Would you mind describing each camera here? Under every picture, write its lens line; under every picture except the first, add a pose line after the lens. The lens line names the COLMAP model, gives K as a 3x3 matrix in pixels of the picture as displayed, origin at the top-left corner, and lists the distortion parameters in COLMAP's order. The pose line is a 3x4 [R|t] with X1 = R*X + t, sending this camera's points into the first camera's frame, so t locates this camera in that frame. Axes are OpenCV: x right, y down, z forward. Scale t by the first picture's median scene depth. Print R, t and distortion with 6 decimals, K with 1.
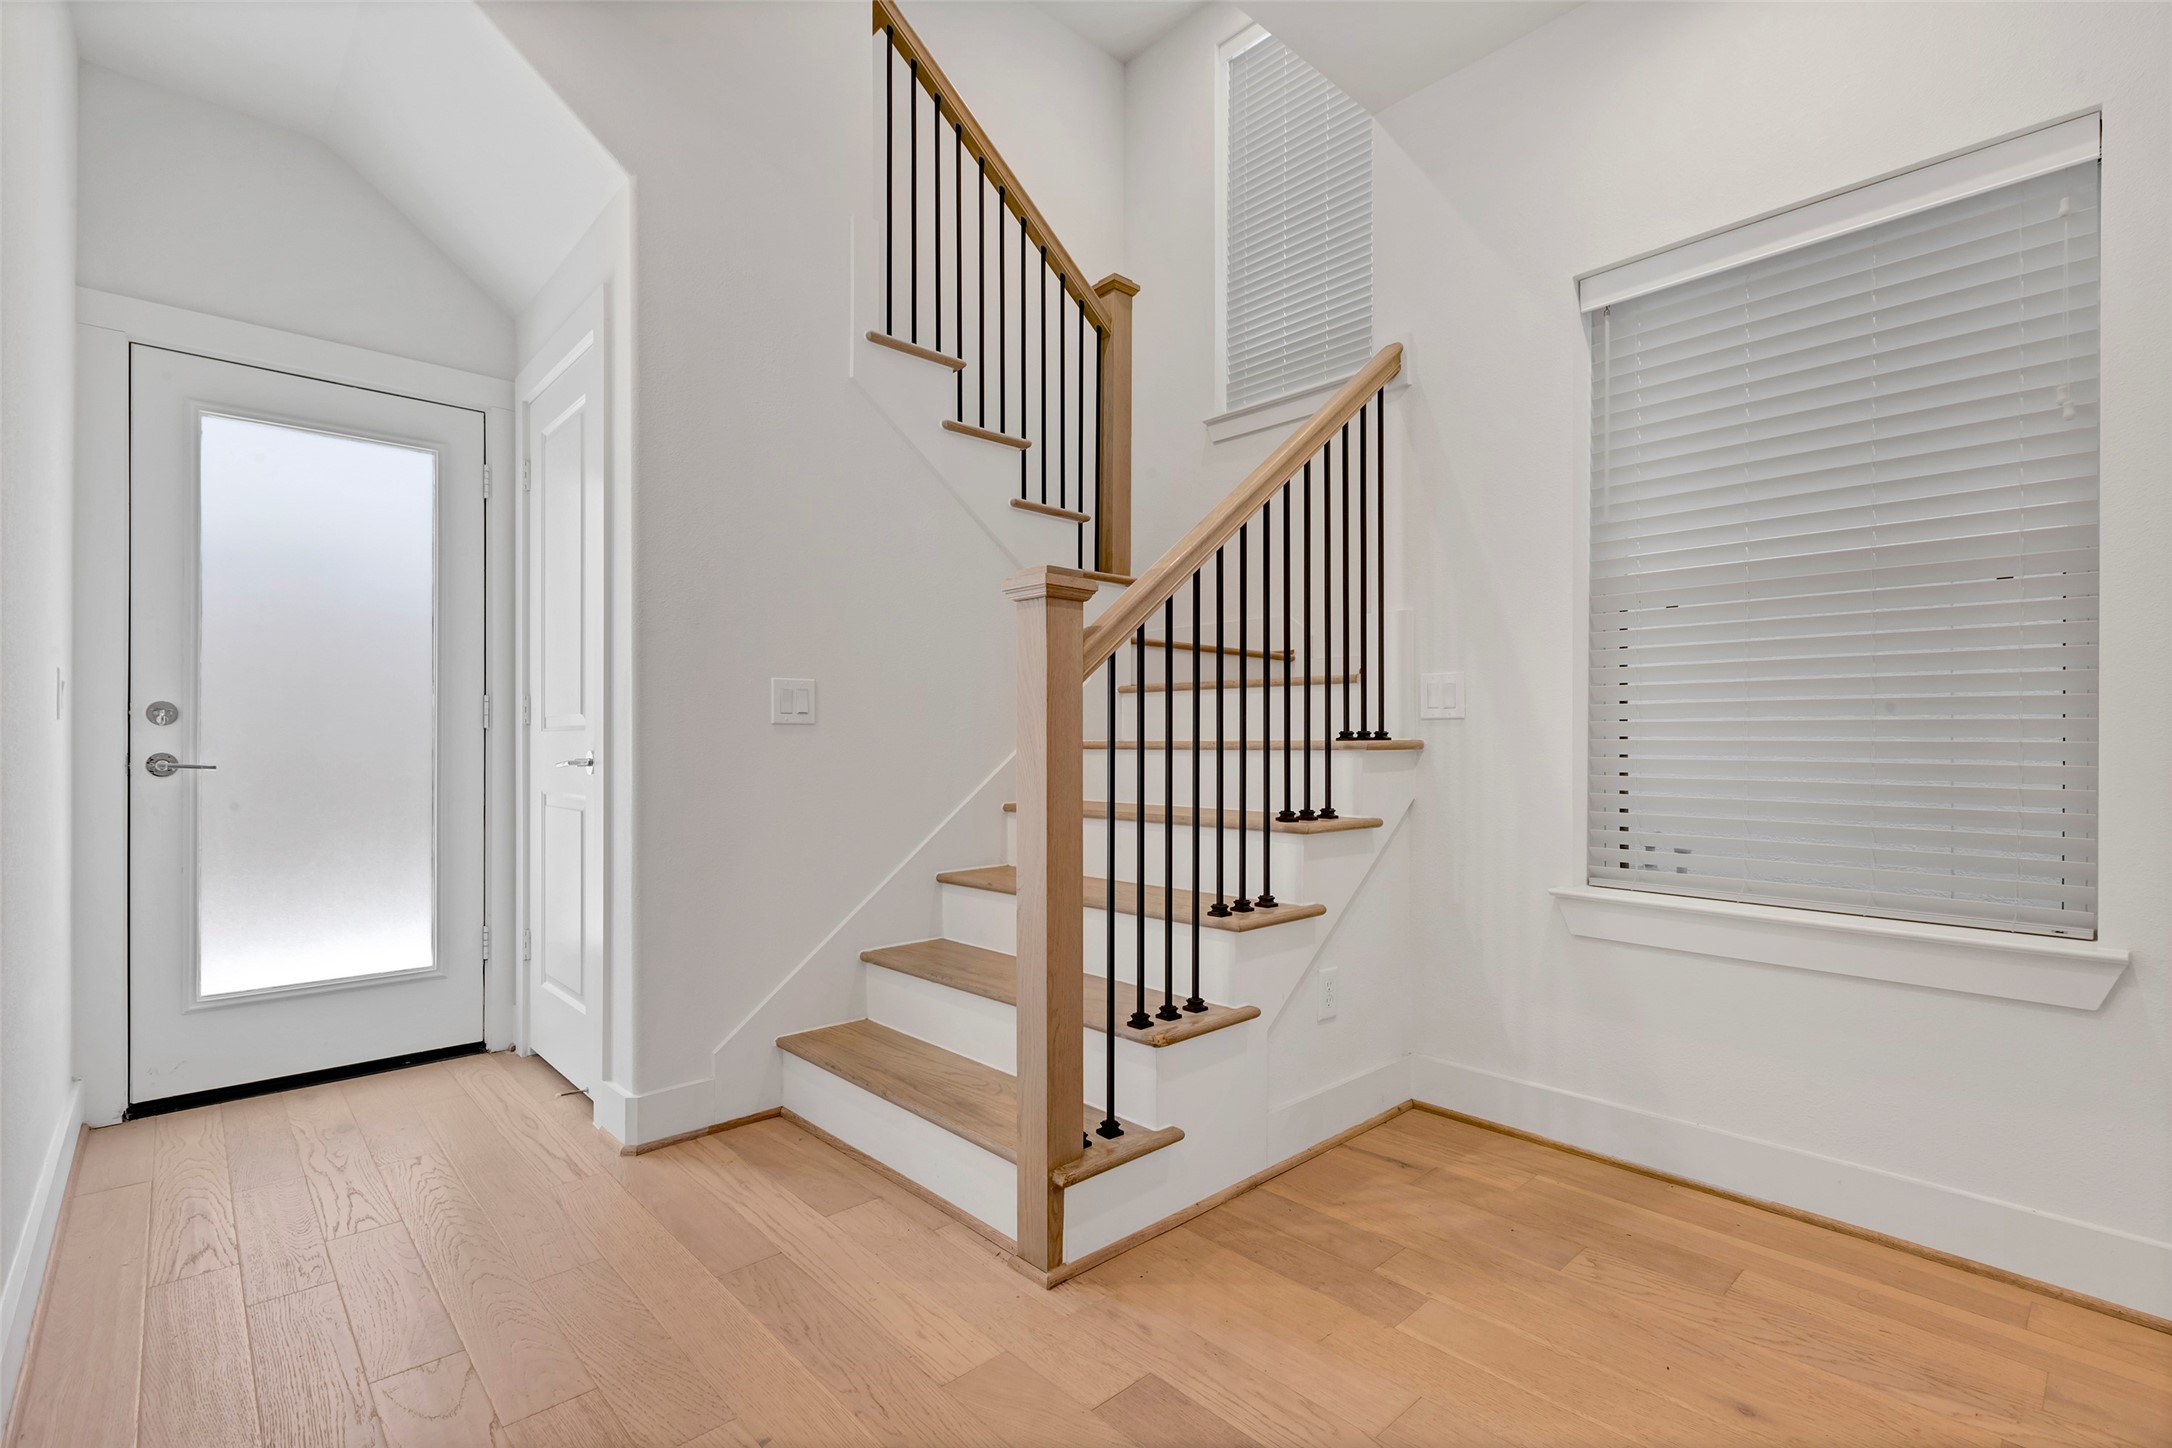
lens RADIAL K [[996.6, 0, 1087.2], [0, 996.6, 735.7], [0, 0, 1]] dist [0.021781, -0.008964]
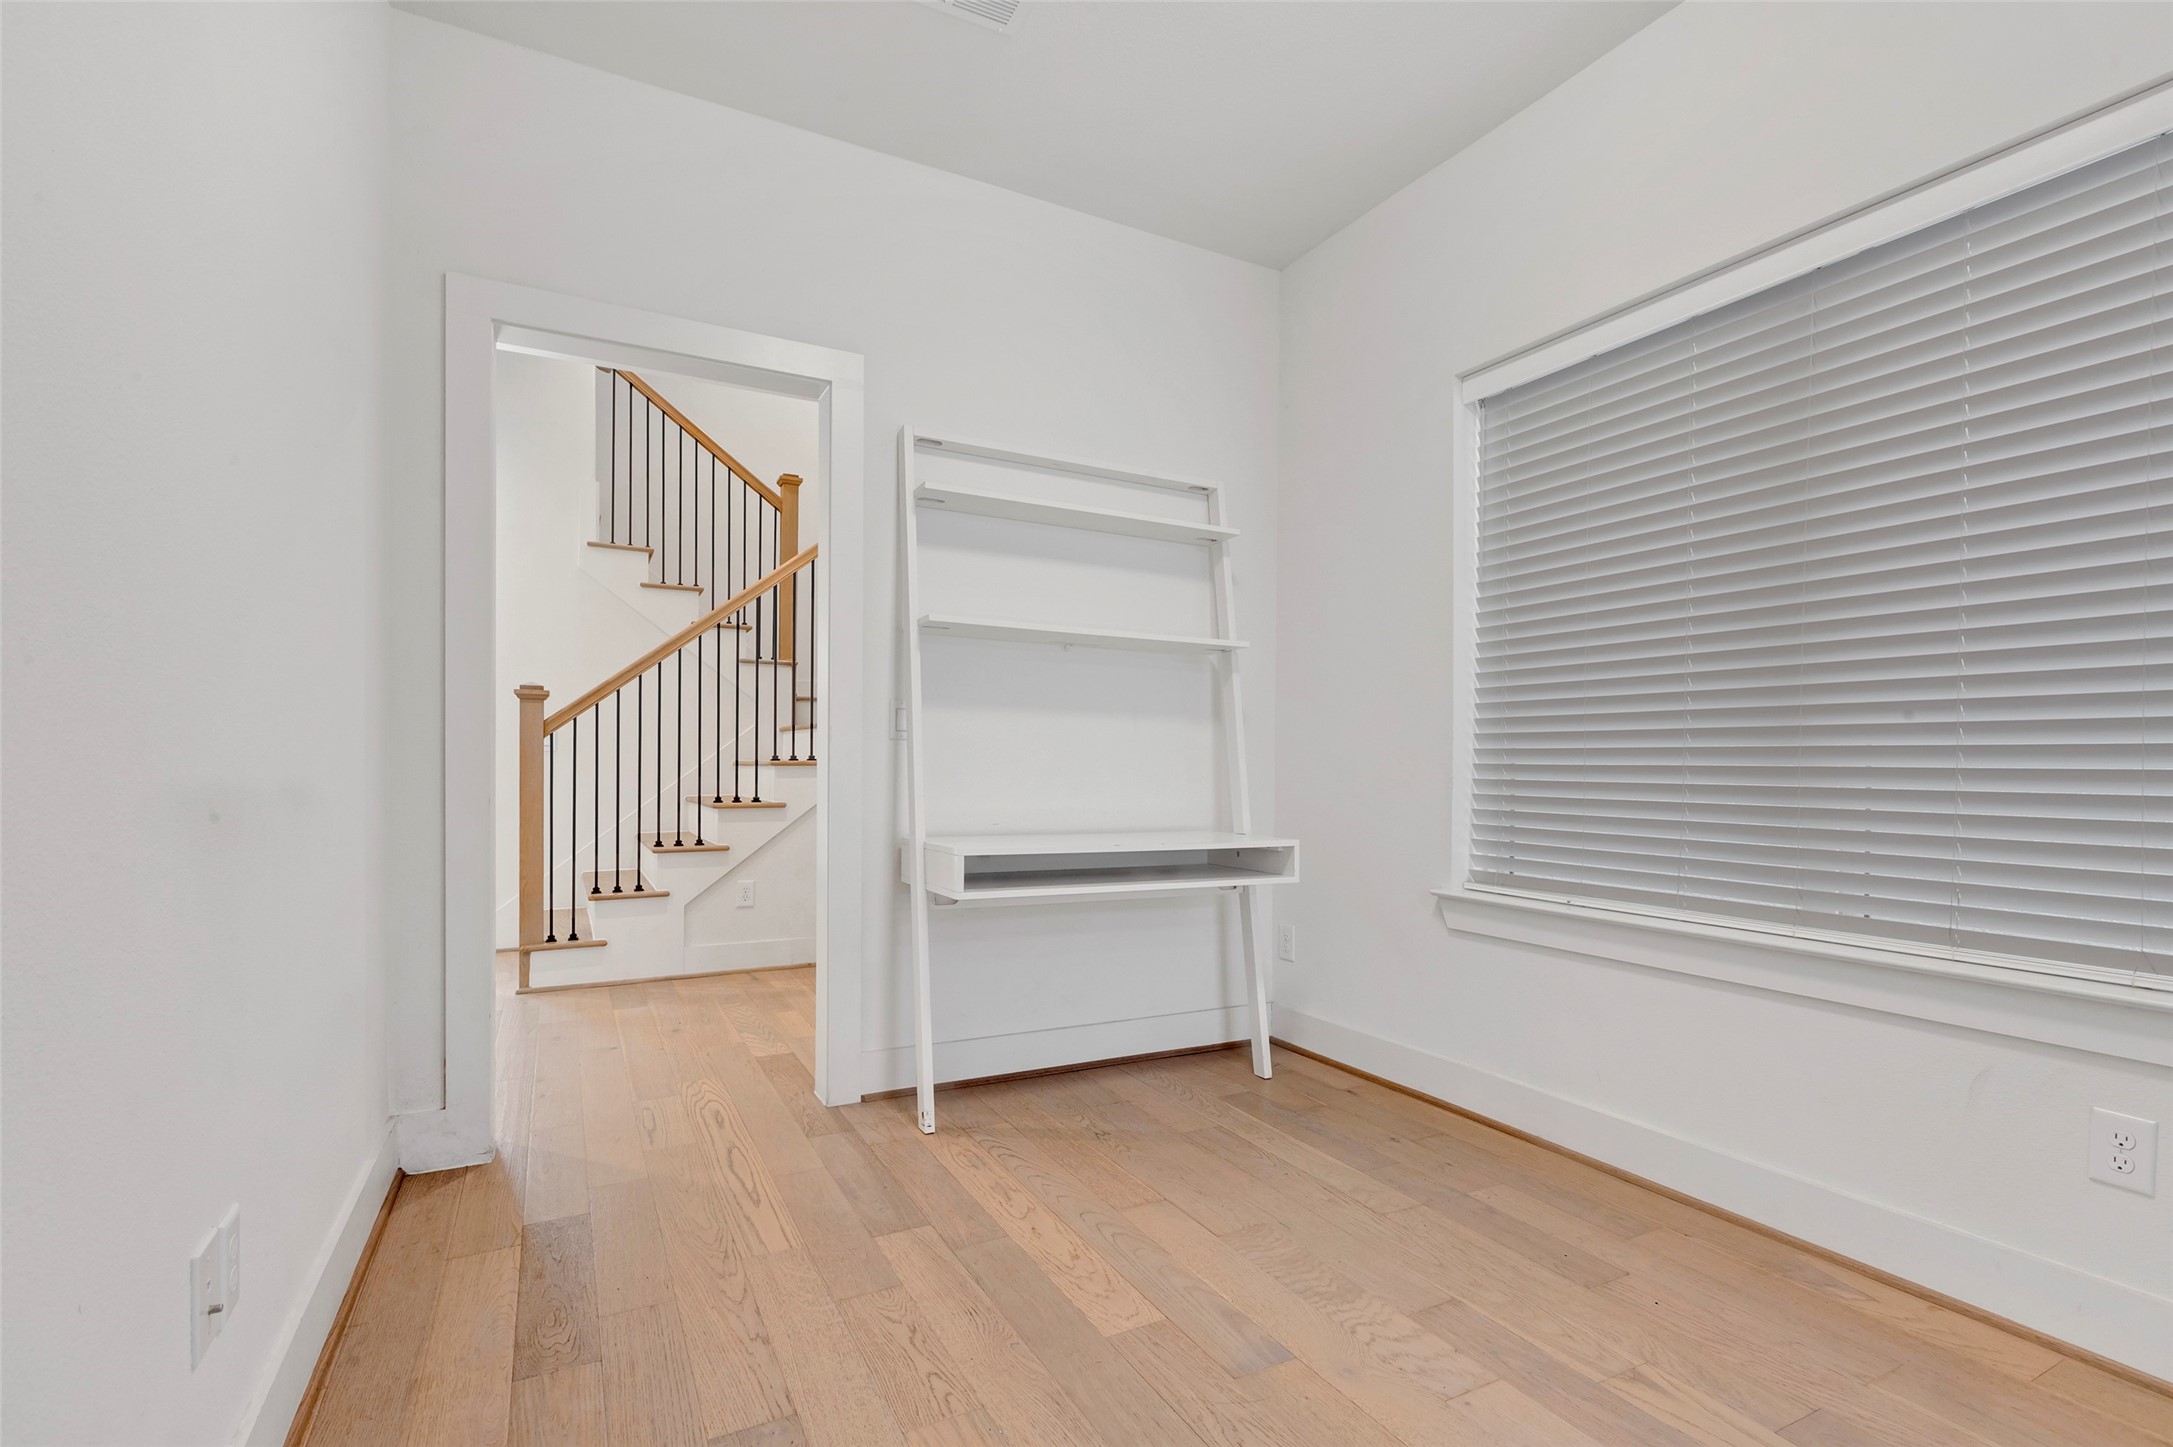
lens RADIAL K [[1008.2, 0, 1091.4], [0, 1008.2, 749.0], [0, 0, 1]] dist [-0.028934, -0.000106]
pose [[0.967134, 0.006373, -0.254188, 1.321655], [-0.006339, 0.999979, 0.000952, -0.023936], [0.254189, 0.000690, 0.967154, -0.665739]]
